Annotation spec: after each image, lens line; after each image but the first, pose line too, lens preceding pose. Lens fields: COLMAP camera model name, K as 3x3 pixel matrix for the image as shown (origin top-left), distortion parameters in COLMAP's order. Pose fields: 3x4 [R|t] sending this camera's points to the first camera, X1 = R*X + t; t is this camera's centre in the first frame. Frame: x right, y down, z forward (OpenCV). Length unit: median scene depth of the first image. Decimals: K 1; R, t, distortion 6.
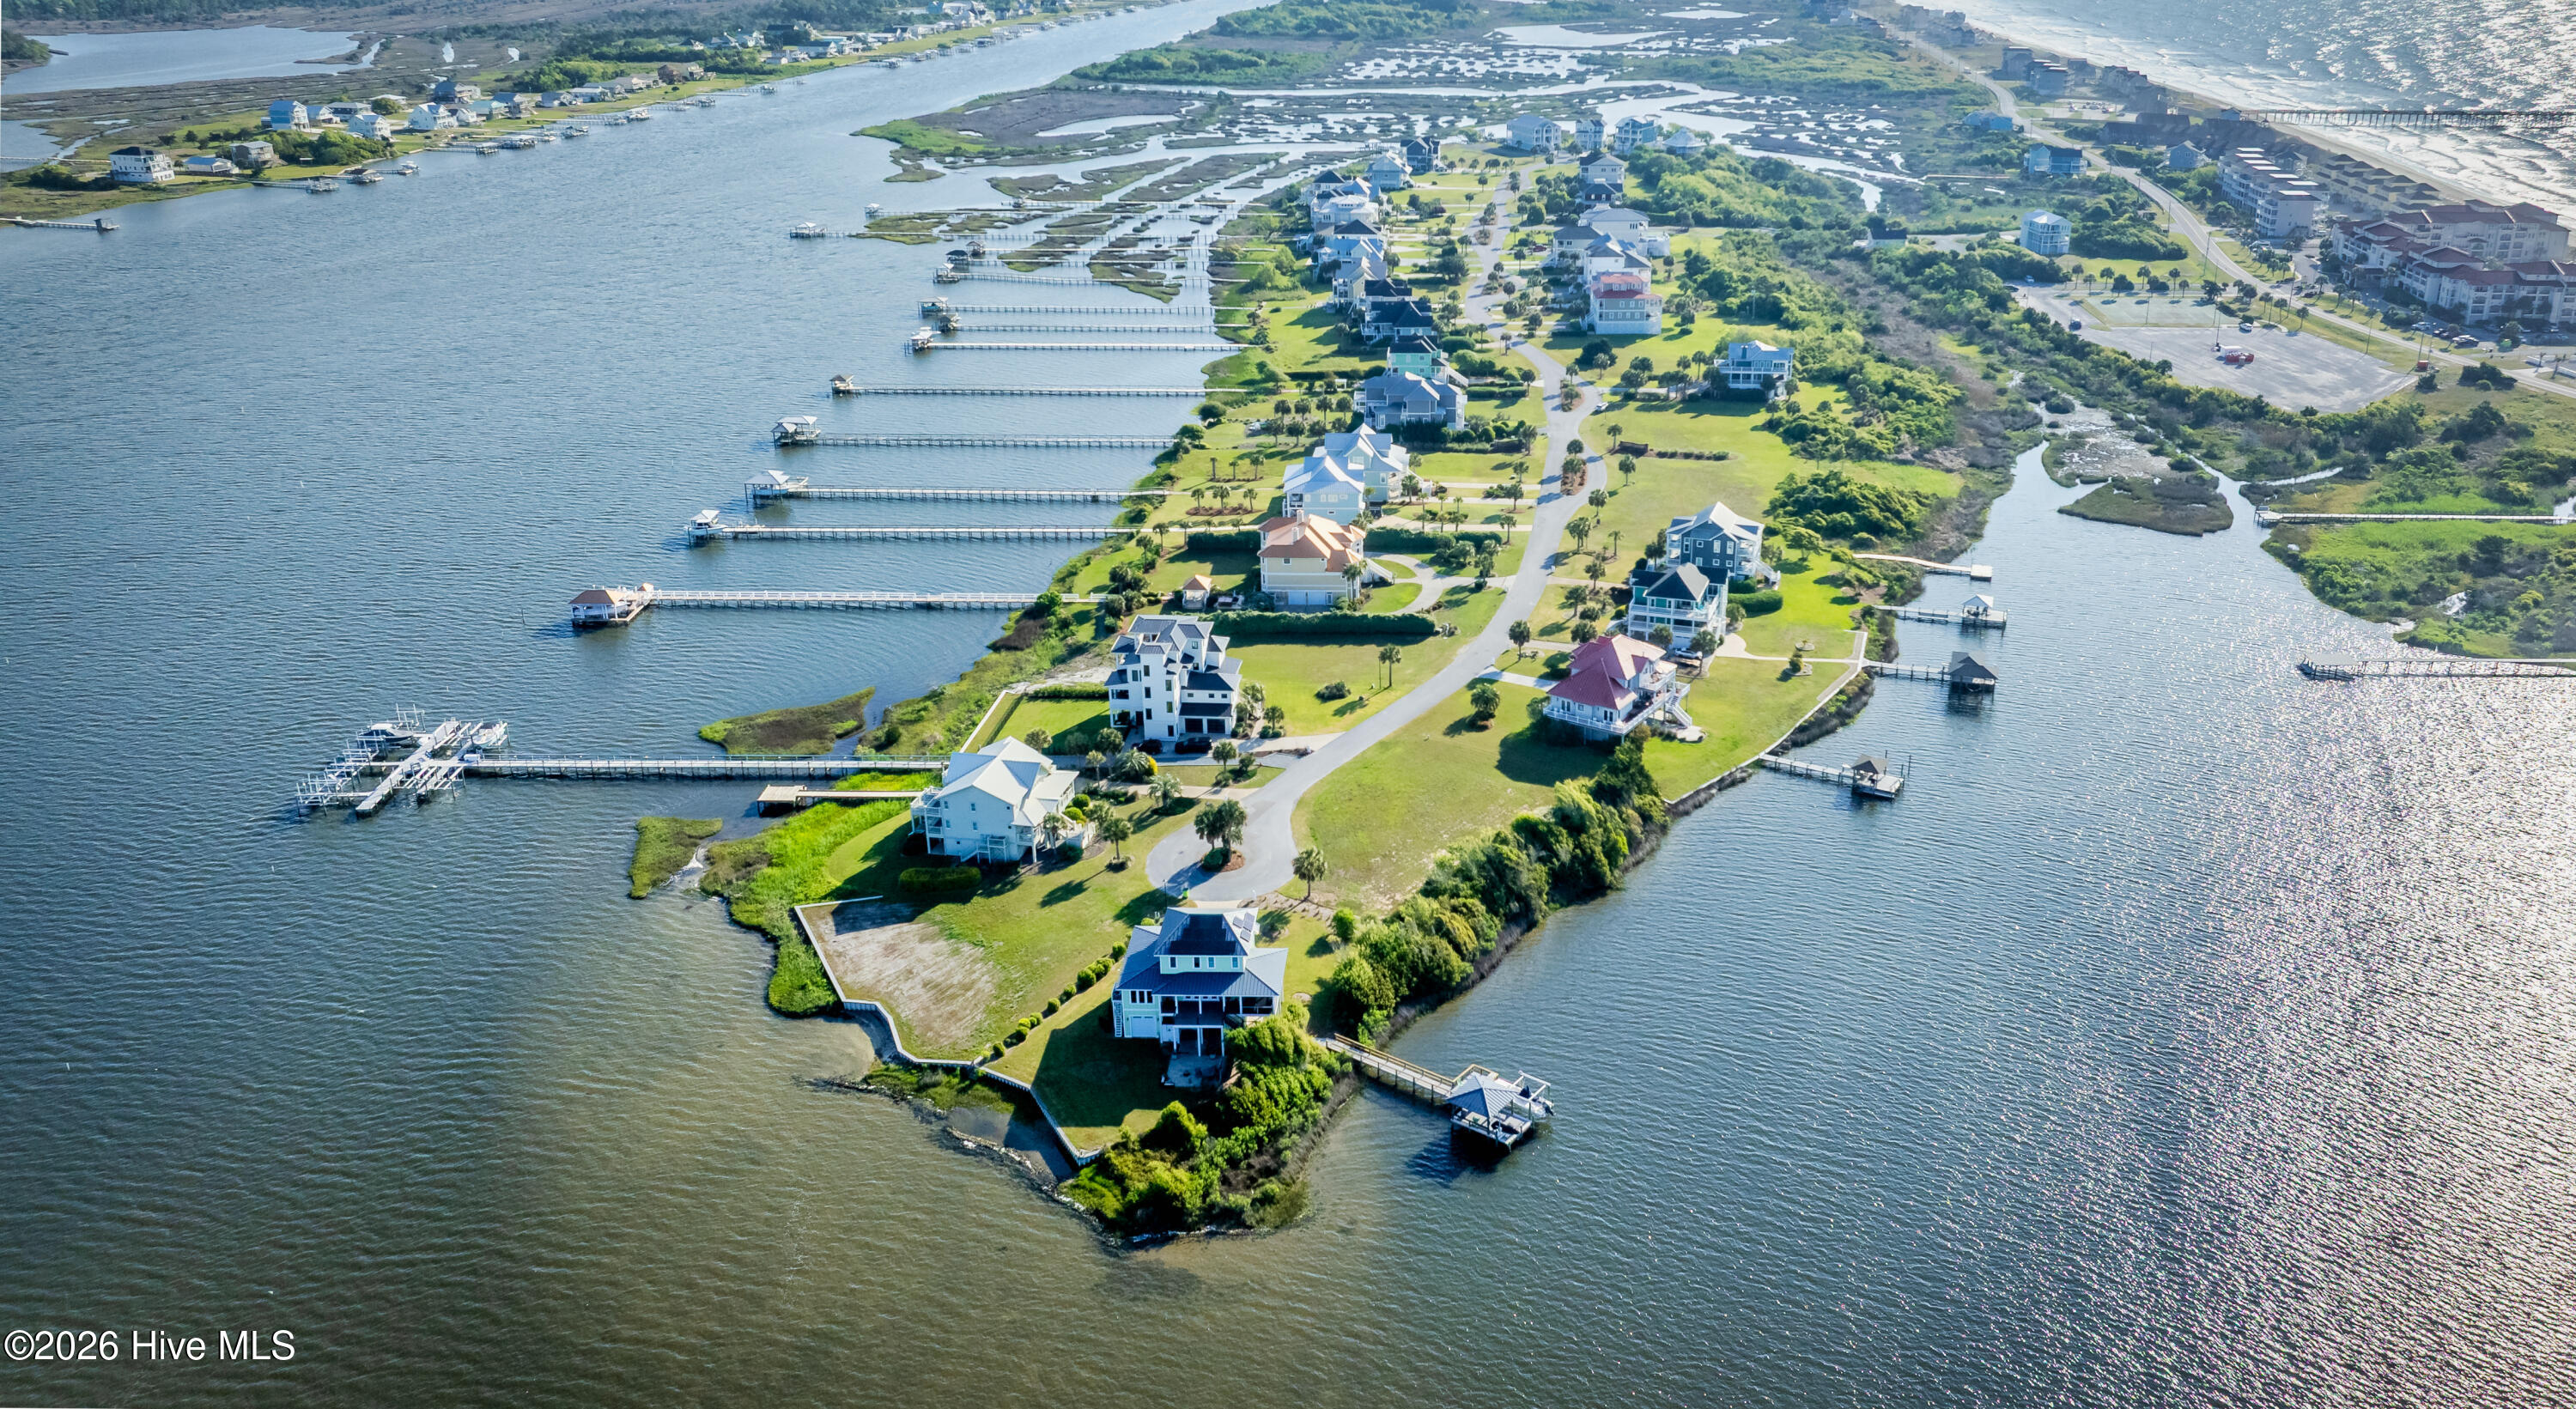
lens RADIAL K [[2075.0, 0, 1408.7], [0, 2075.0, 598.9], [0, 0, 1]] dist [-0.014128, -0.035154]
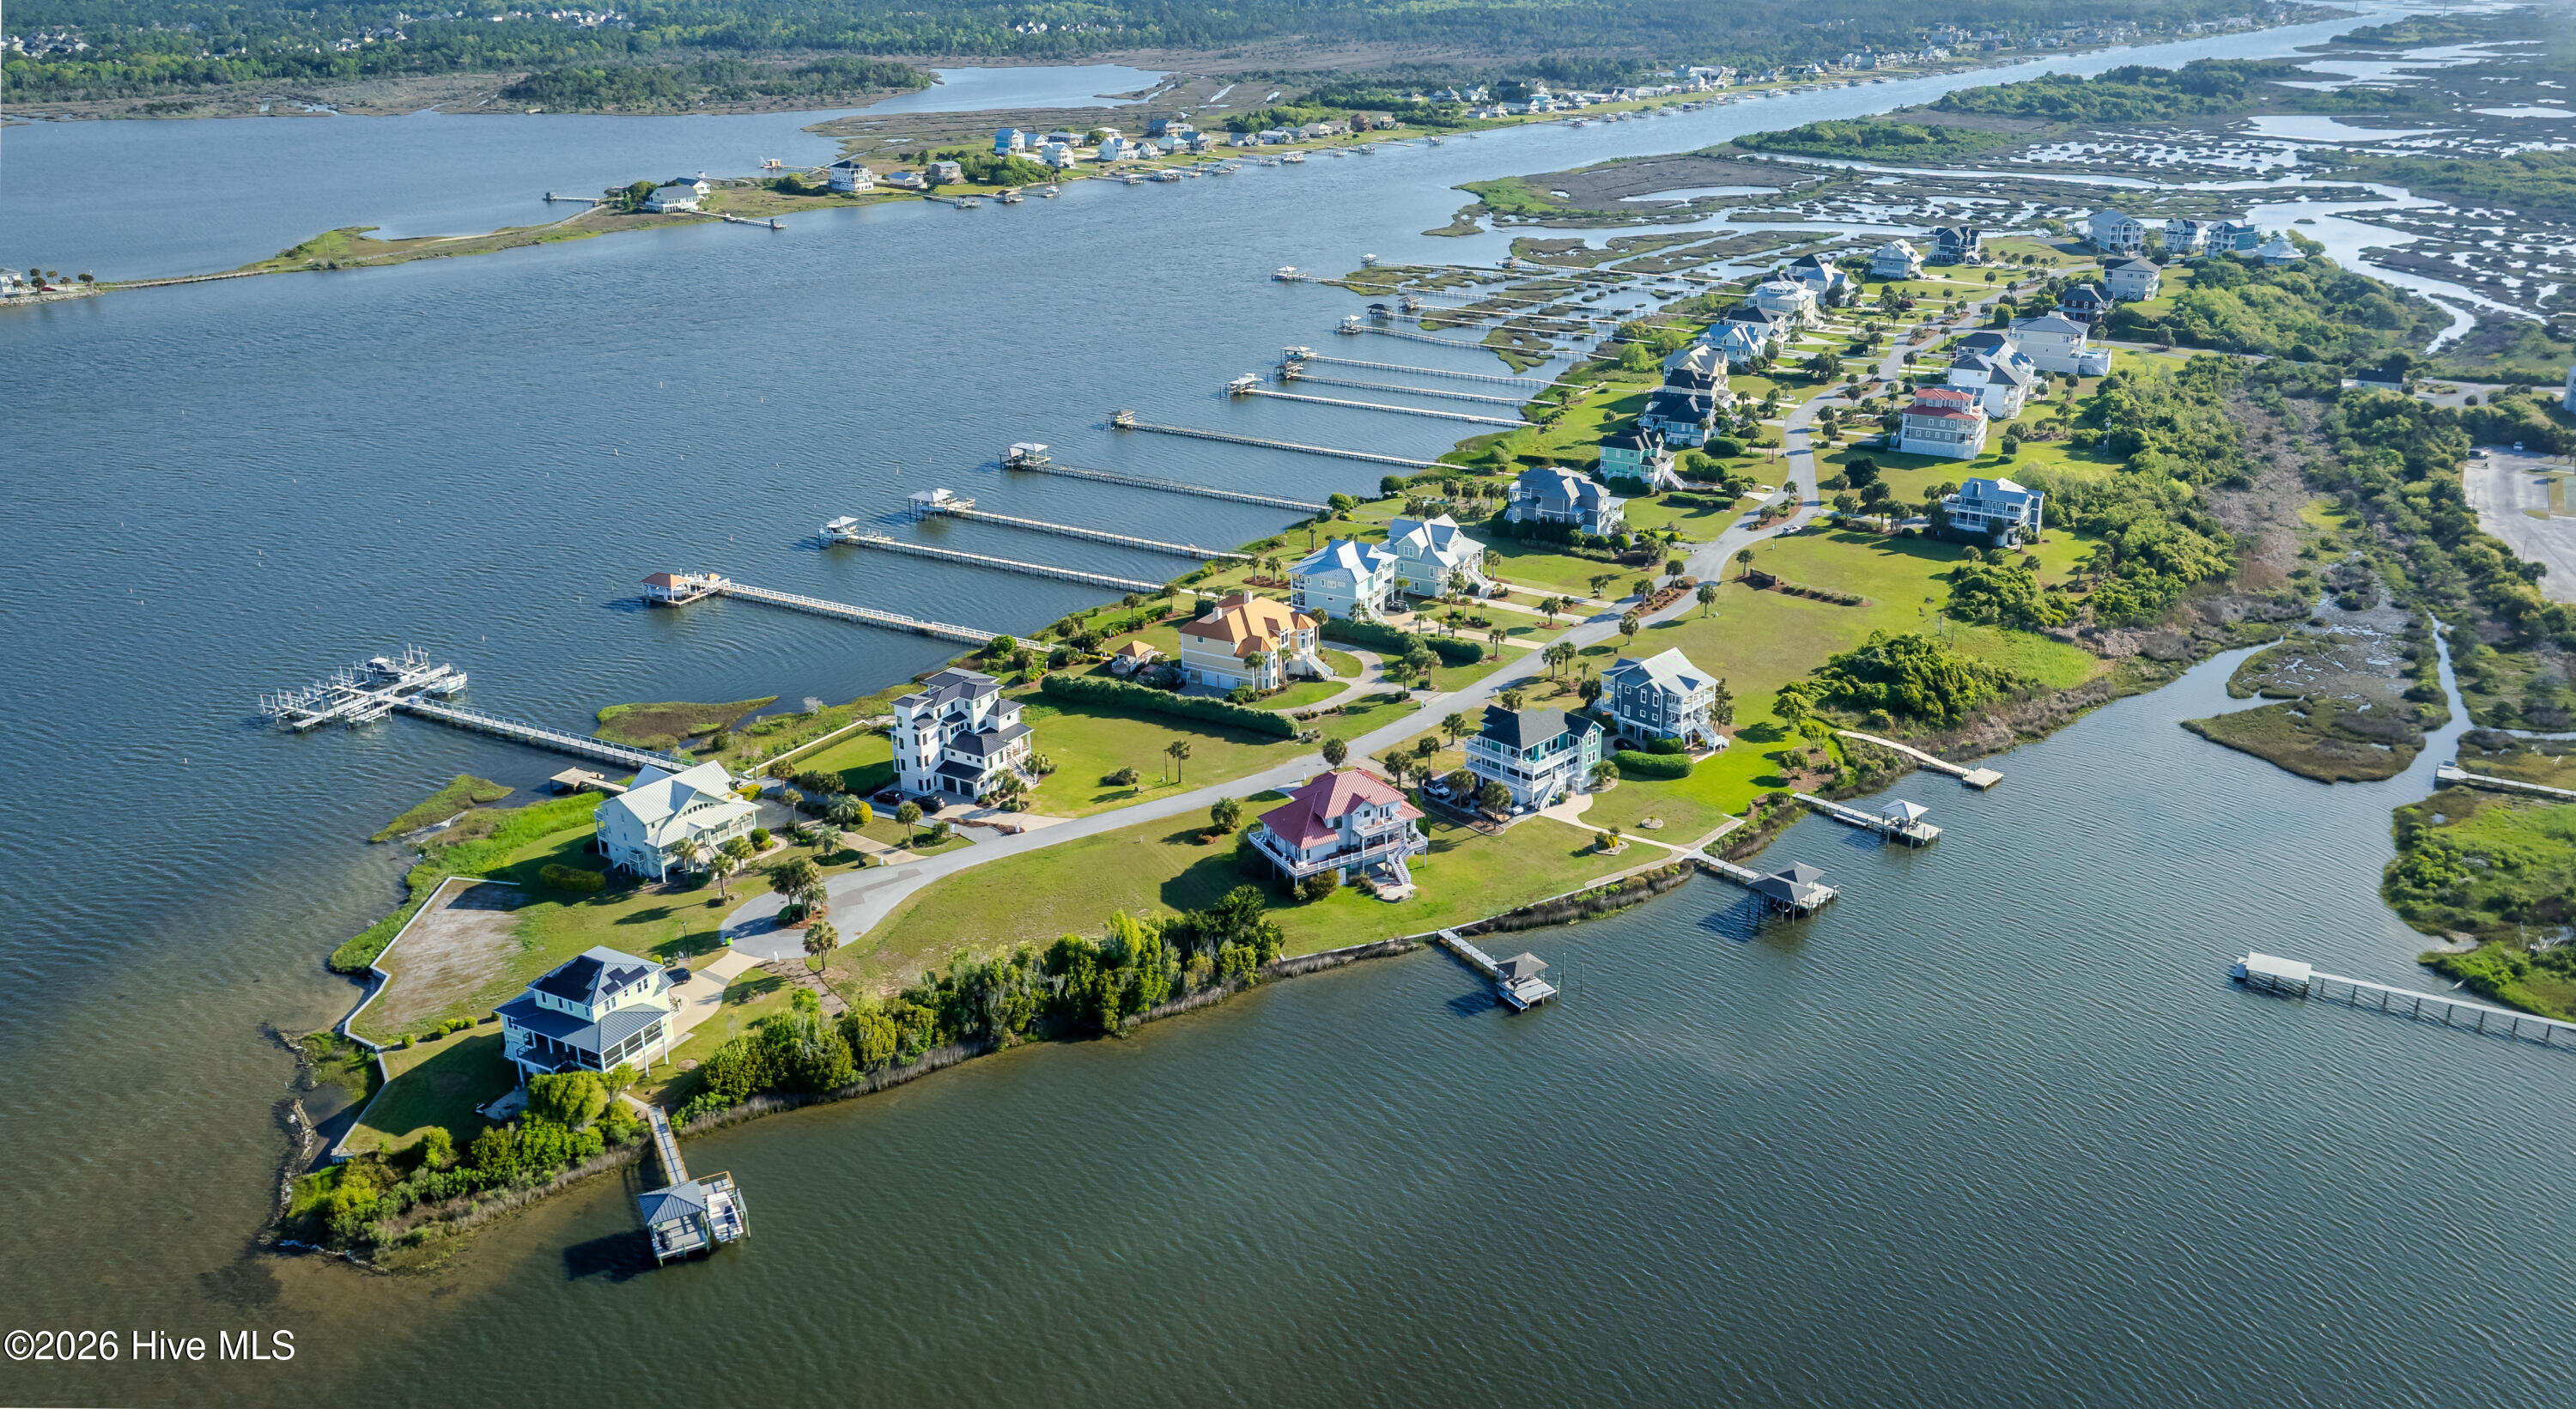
lens RADIAL K [[2075.0, 0, 1408.7], [0, 2075.0, 598.9], [0, 0, 1]] dist [-0.014128, -0.035154]
pose [[0.898326, 0.139133, -0.416716, 0.309642], [-0.151523, 0.988448, 0.003380, -0.039742], [0.412373, 0.060105, 0.909030, 0.114745]]
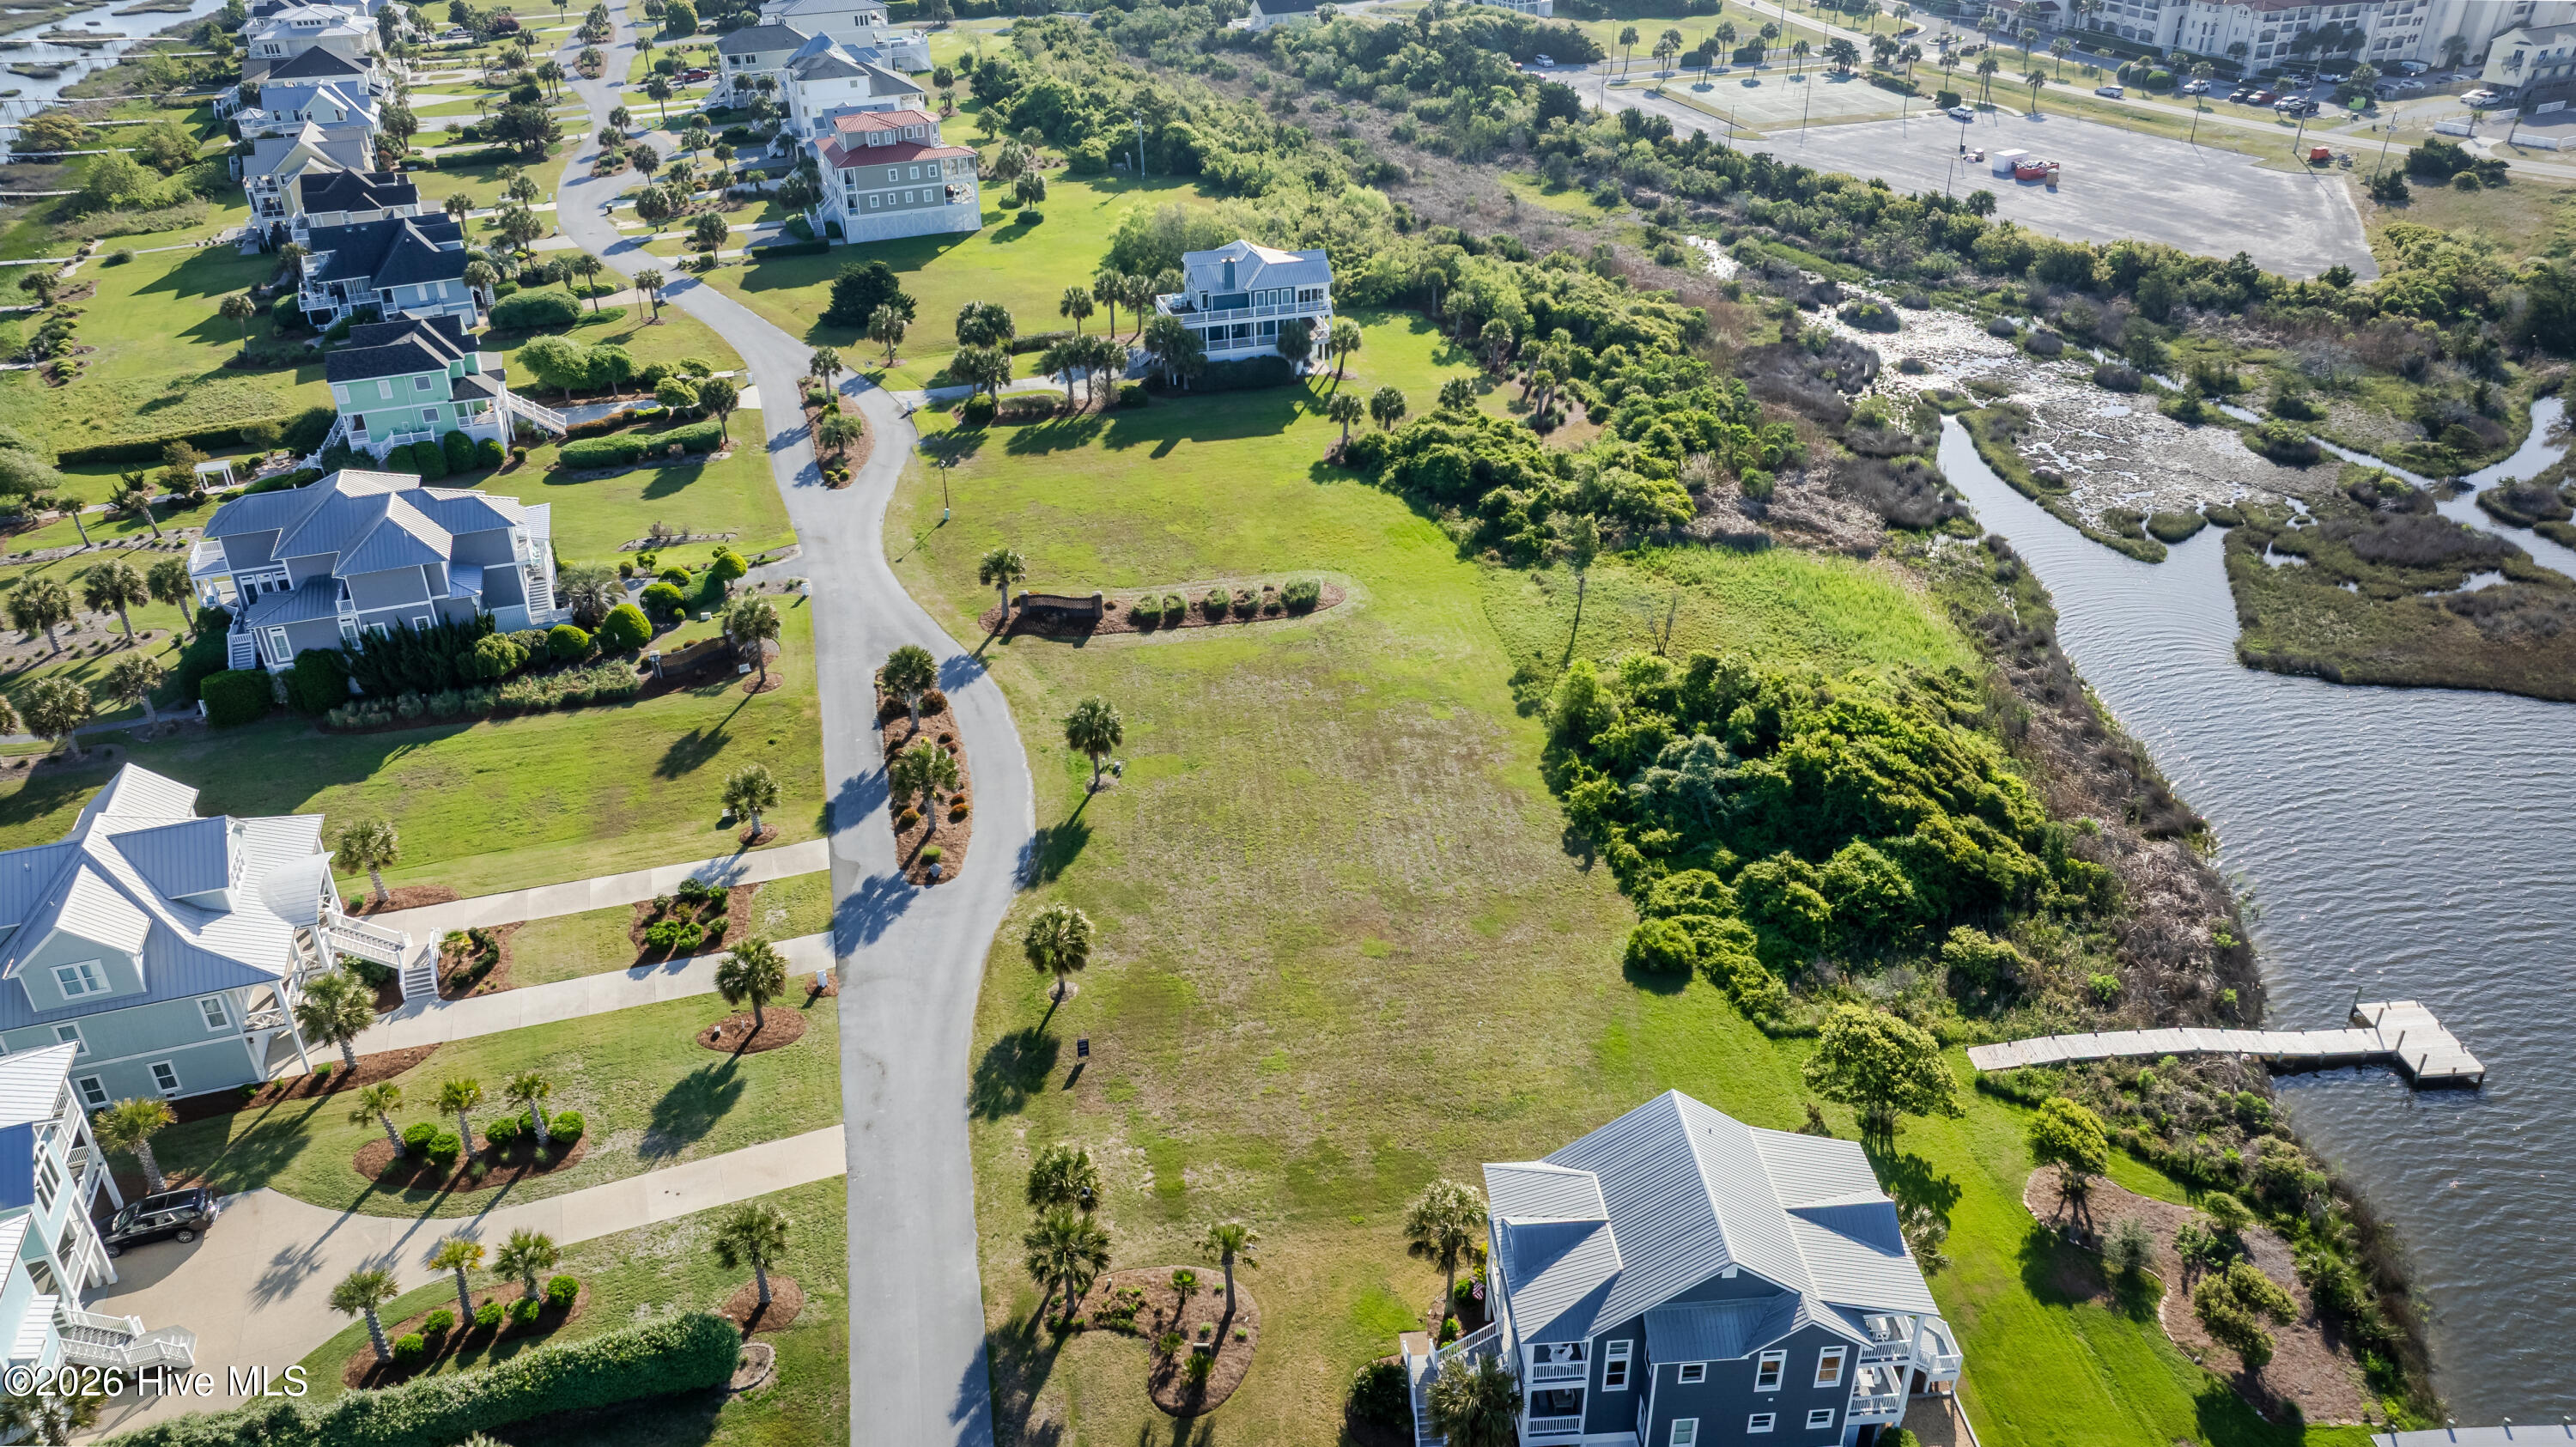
lens RADIAL K [[1796.3, 0, 1272.4], [0, 1796.3, 715.6], [0, 0, 1]] dist [-0.045200, 0.049715]
pose [[0.935394, -0.186088, 0.300680, 0.042040], [0.130573, 0.972001, 0.195360, -0.099212], [-0.328616, -0.143478, 0.933502, 0.628400]]
